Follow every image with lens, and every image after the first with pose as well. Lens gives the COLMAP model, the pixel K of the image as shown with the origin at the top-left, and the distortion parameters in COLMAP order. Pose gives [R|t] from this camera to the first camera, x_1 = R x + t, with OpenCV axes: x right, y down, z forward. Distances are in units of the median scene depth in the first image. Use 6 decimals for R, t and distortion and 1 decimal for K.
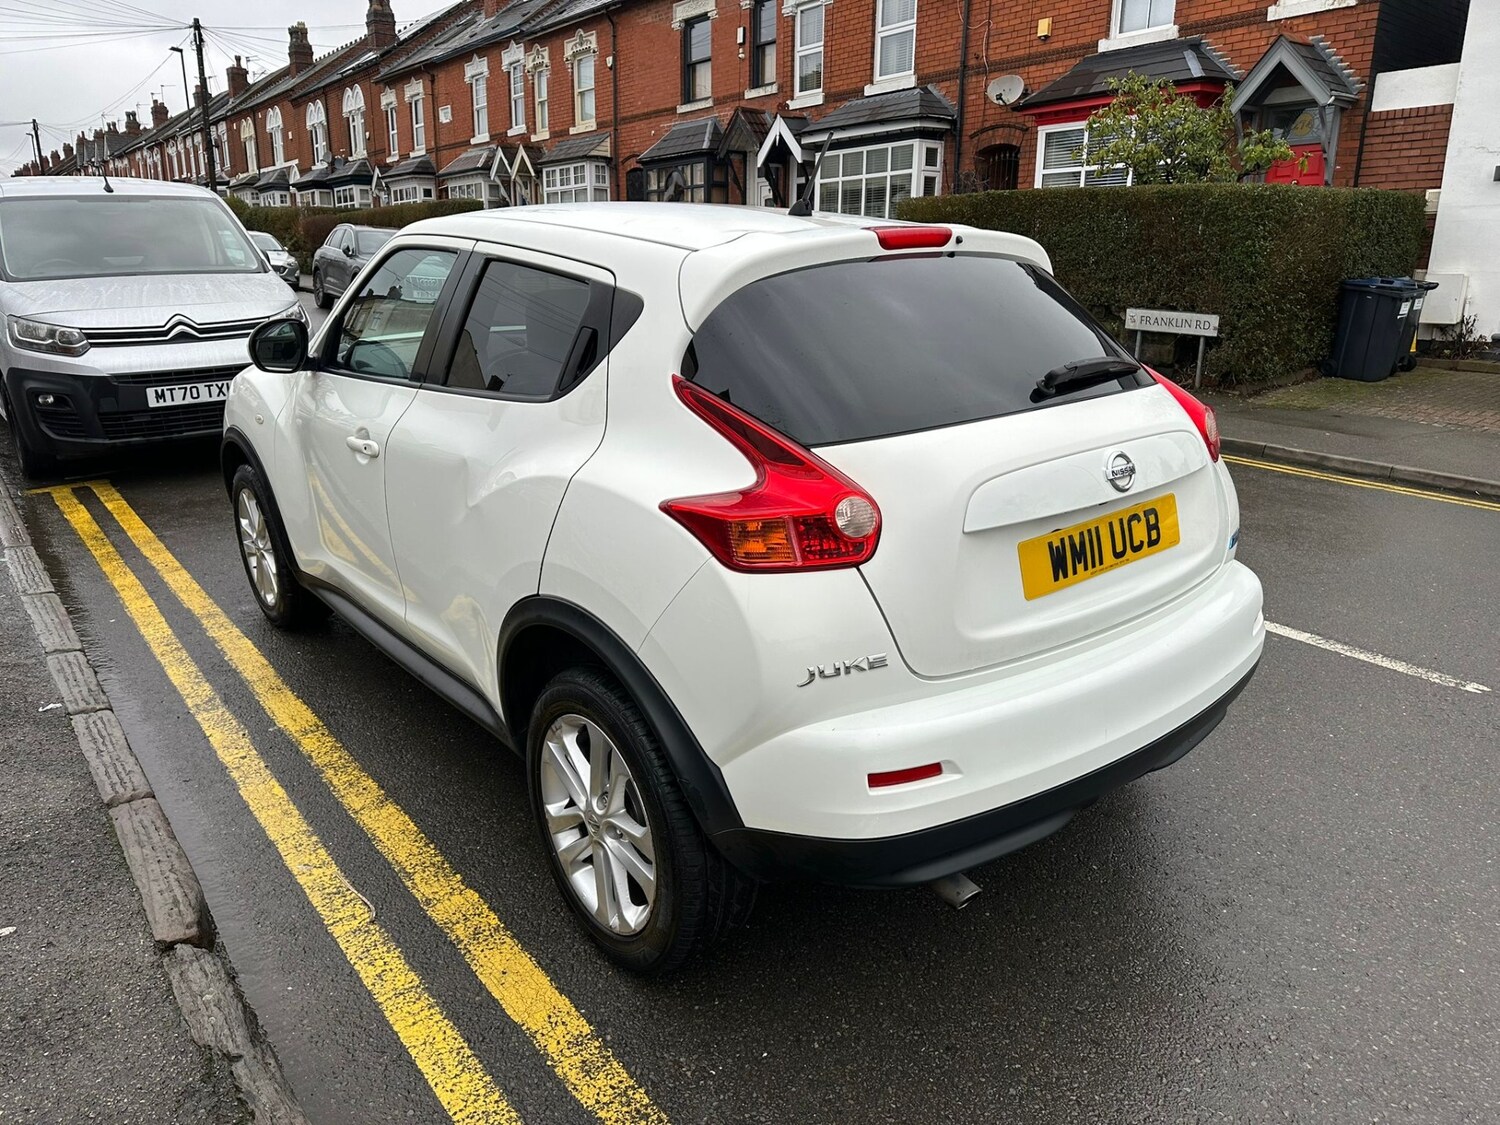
lens RADIAL K [[1057.3, 0, 740.6], [0, 1057.3, 560.2], [0, 0, 1]] dist [0.028678, -0.031681]
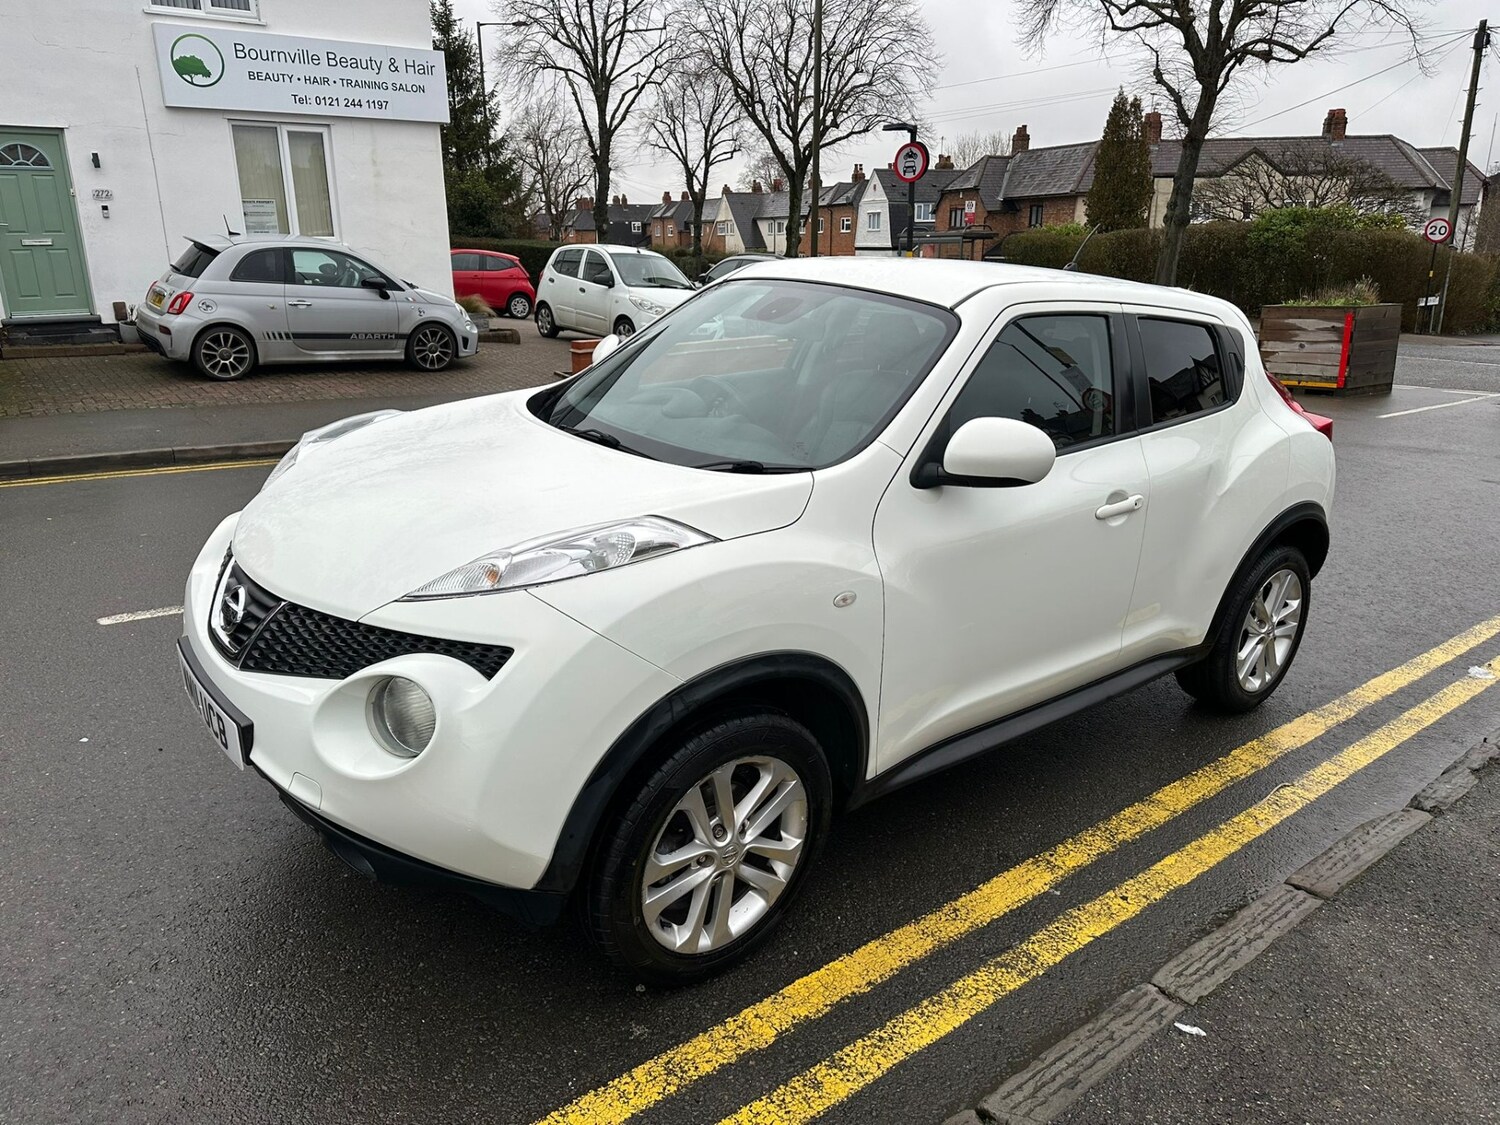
lens RADIAL K [[1057.3, 0, 755.5], [0, 1057.3, 560.7], [0, 0, 1]] dist [0.028678, -0.031681]
pose [[-0.024052, -0.297772, 0.954334, -1.192902], [0.261650, 0.919460, 0.293485, -0.403268], [-0.964863, 0.256760, 0.055797, 1.147489]]
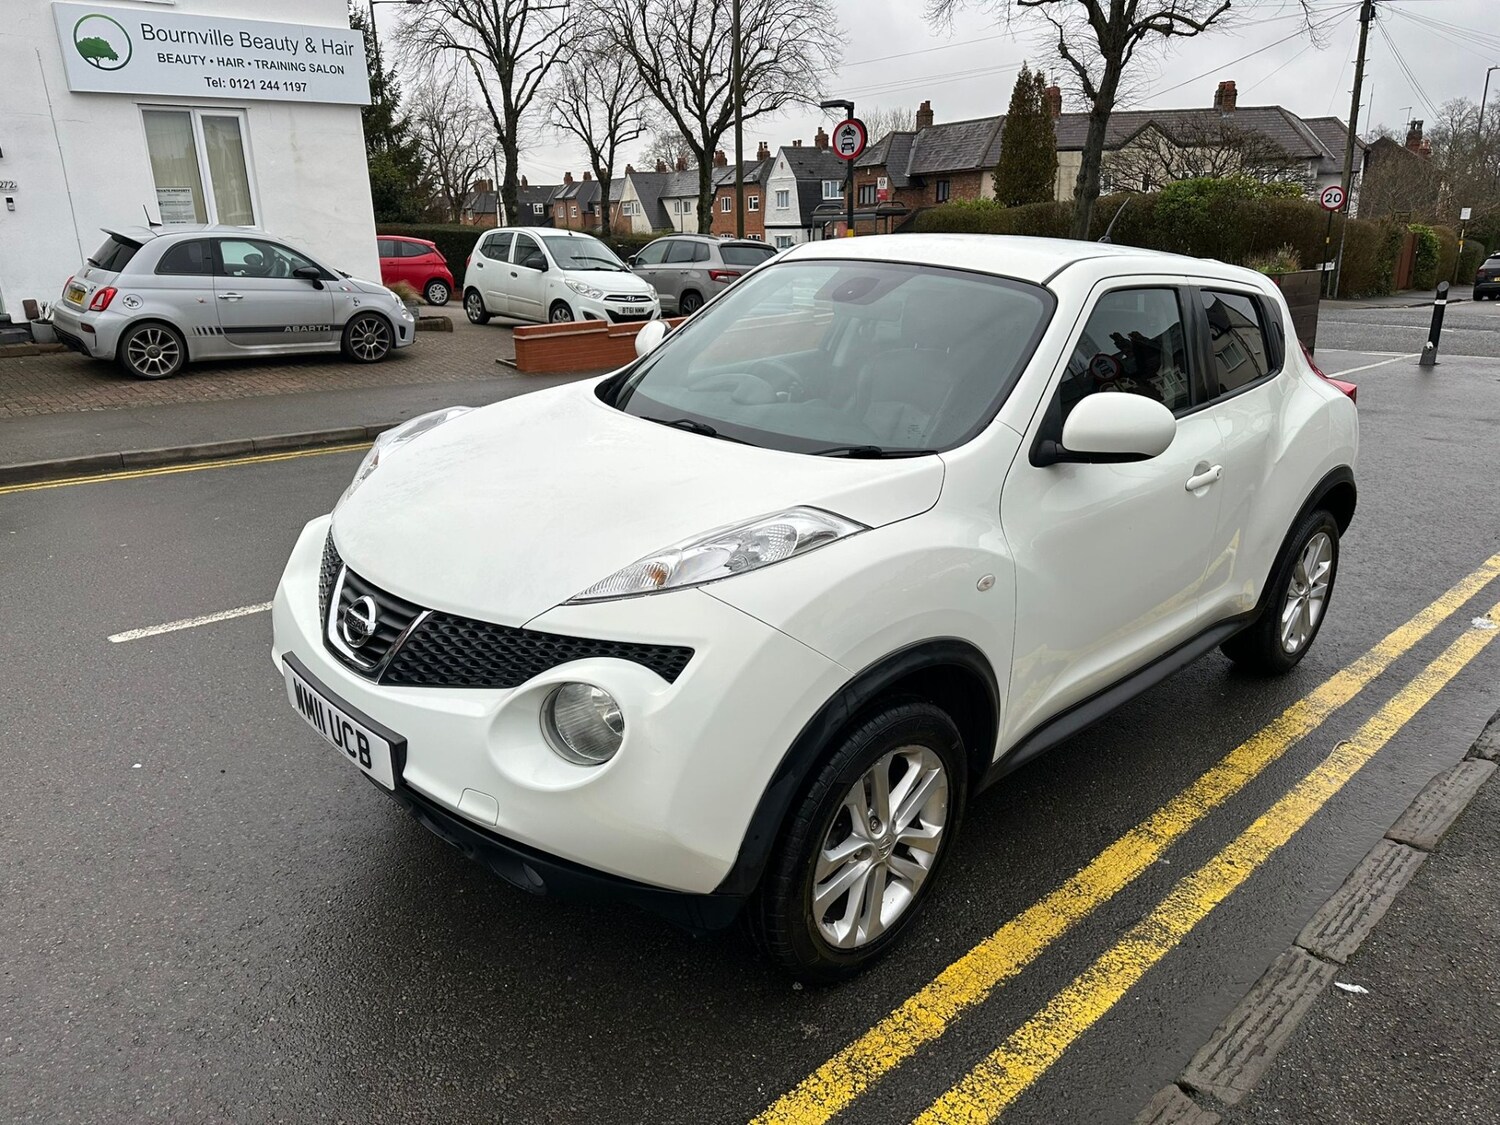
lens RADIAL K [[1057.3, 0, 748.1], [0, 1057.3, 557.9], [0, 0, 1]] dist [0.028678, -0.031681]
pose [[-0.106972, -0.309404, 0.944895, -1.167675], [0.277658, 0.903243, 0.327198, -0.445543], [-0.954706, 0.297359, -0.010713, 1.292708]]
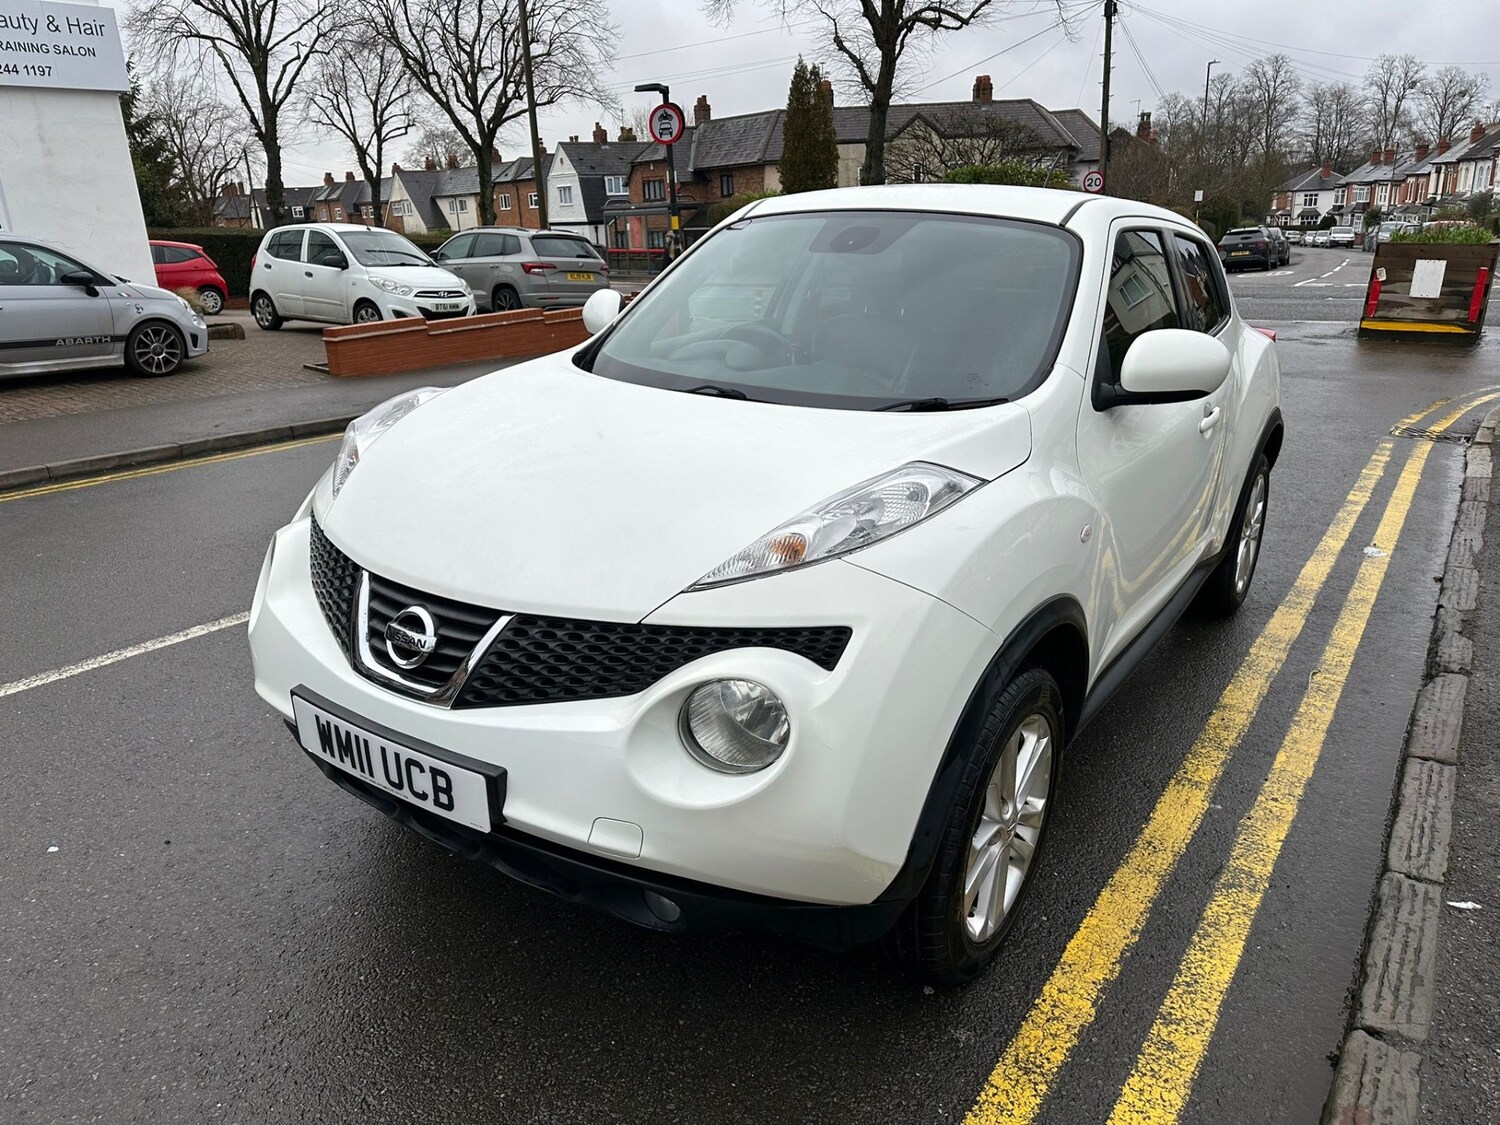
lens RADIAL K [[1057.3, 0, 747.9], [0, 1057.3, 562.8], [0, 0, 1]] dist [0.028678, -0.031681]
pose [[-0.303149, -0.297511, 0.905311, -1.063893], [0.286827, 0.877474, 0.384409, -0.454993], [-0.908752, 0.376201, -0.180671, 1.459114]]
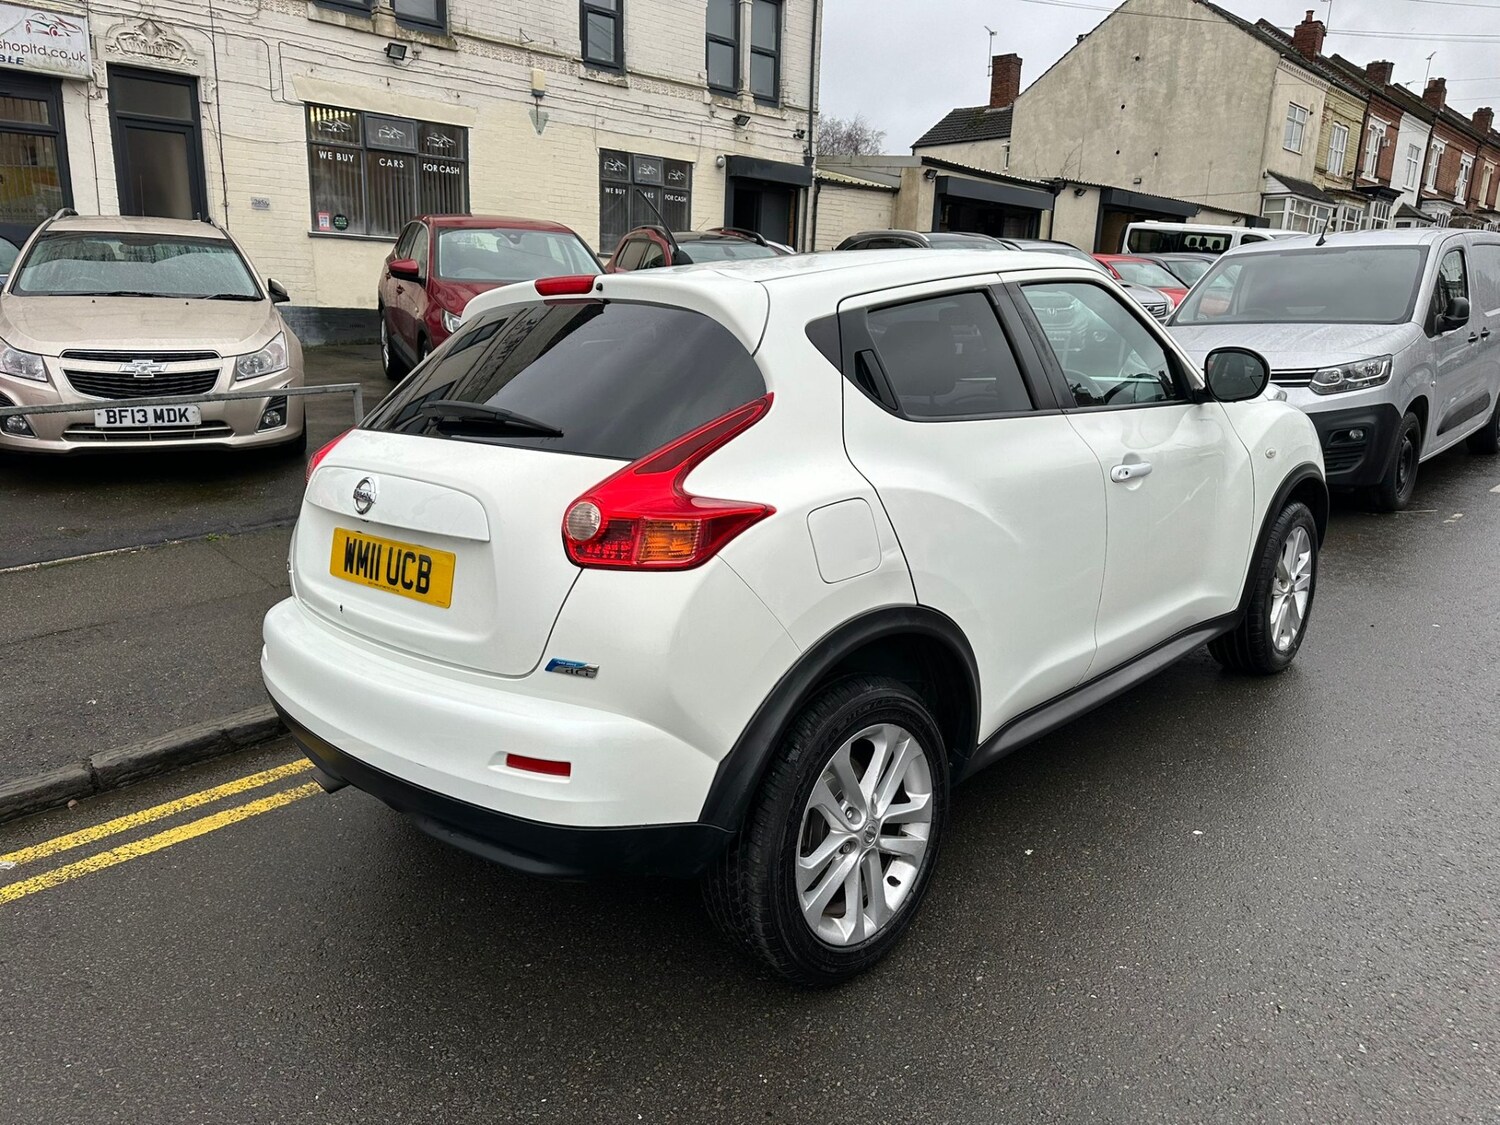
lens RADIAL K [[1057.3, 0, 726.5], [0, 1057.3, 593.9], [0, 0, 1]] dist [0.028678, -0.031681]
pose [[0.131363, 0.265349, -0.955162, 0.916428], [-0.281304, 0.933883, 0.220750, -0.208131], [0.950585, 0.239693, 0.197322, 0.717522]]
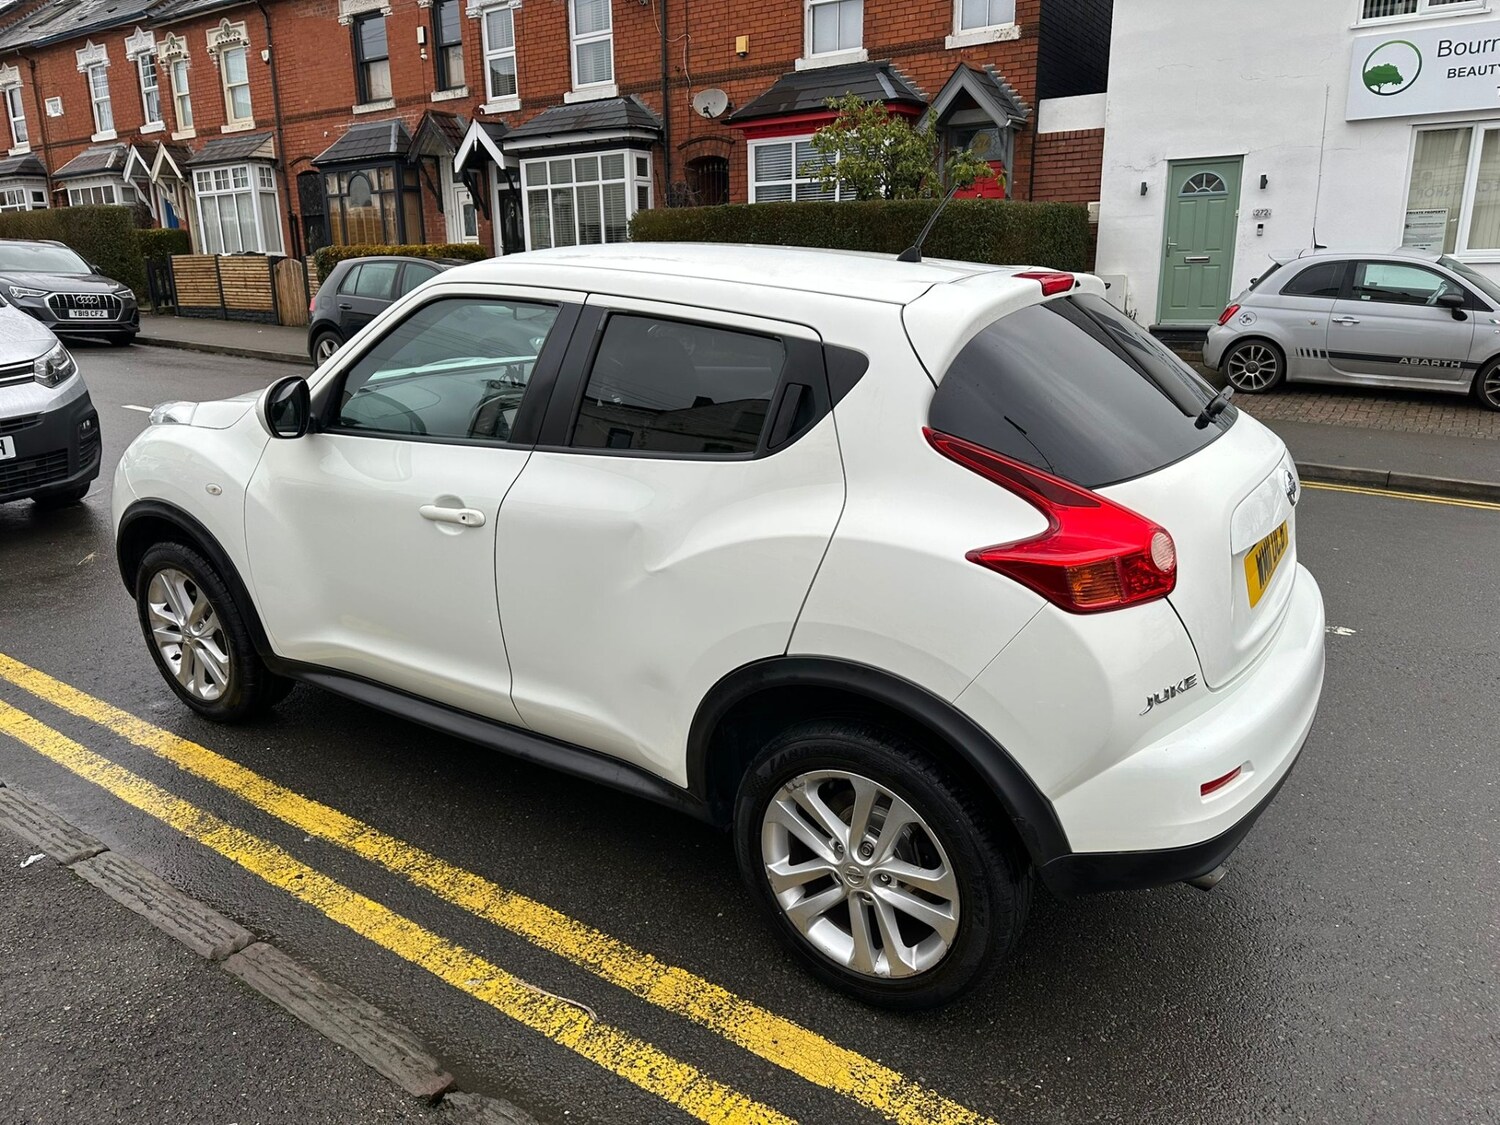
lens RADIAL K [[1057.3, 0, 744.8], [0, 1057.3, 563.0], [0, 0, 1]] dist [0.028678, -0.031681]
pose [[0.949665, -0.099739, 0.296966, -0.344642], [0.099446, 0.994912, 0.016132, -0.049556], [-0.297064, 0.014212, 0.954752, 0.043930]]
